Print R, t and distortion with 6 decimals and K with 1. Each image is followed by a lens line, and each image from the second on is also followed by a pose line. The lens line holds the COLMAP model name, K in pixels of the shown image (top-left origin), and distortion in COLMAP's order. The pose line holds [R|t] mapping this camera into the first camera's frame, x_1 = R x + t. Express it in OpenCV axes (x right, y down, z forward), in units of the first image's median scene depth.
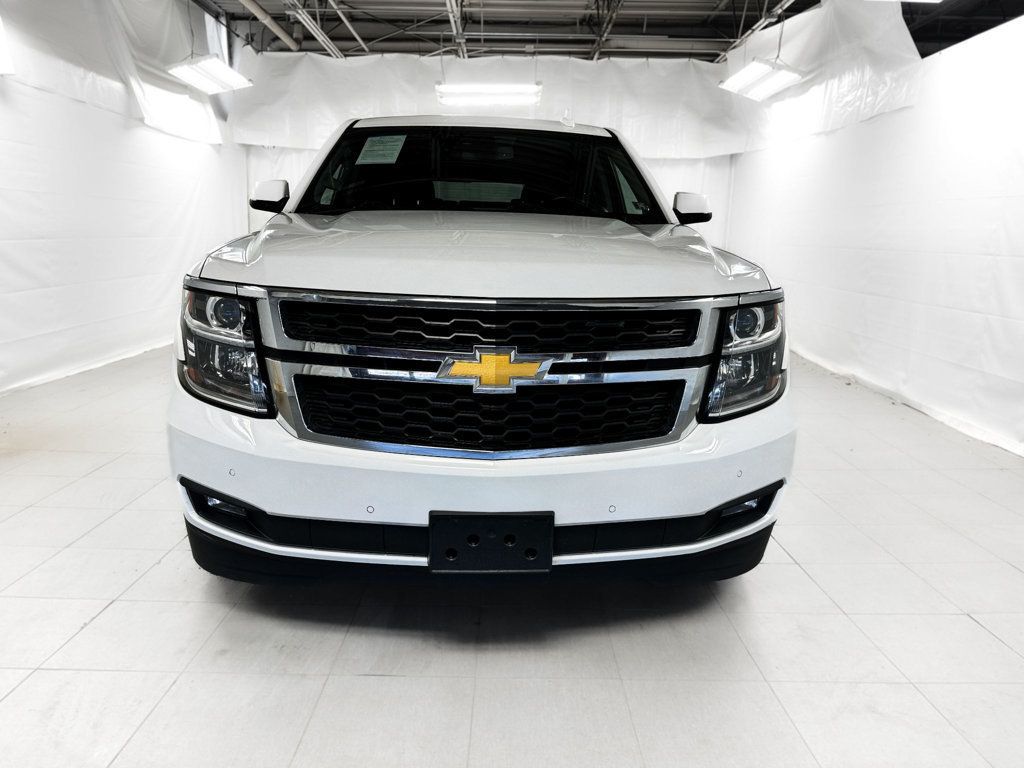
lens RADIAL K [[730.5, 0, 515.7], [0, 730.5, 380.0], [0, 0, 1]] dist [0.056960, -0.066296]
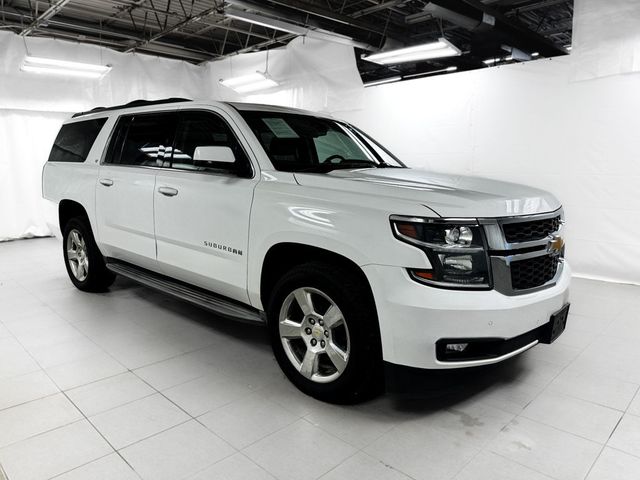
lens RADIAL K [[456.6, 0, 322.3], [0, 456.6, 237.5], [0, 0, 1]] dist [0.056960, -0.066296]
pose [[0.691765, -0.136744, 0.709057, -0.360298], [0.158887, 0.986667, 0.035270, -0.046081], [-0.704426, 0.088261, 0.704269, 0.122200]]
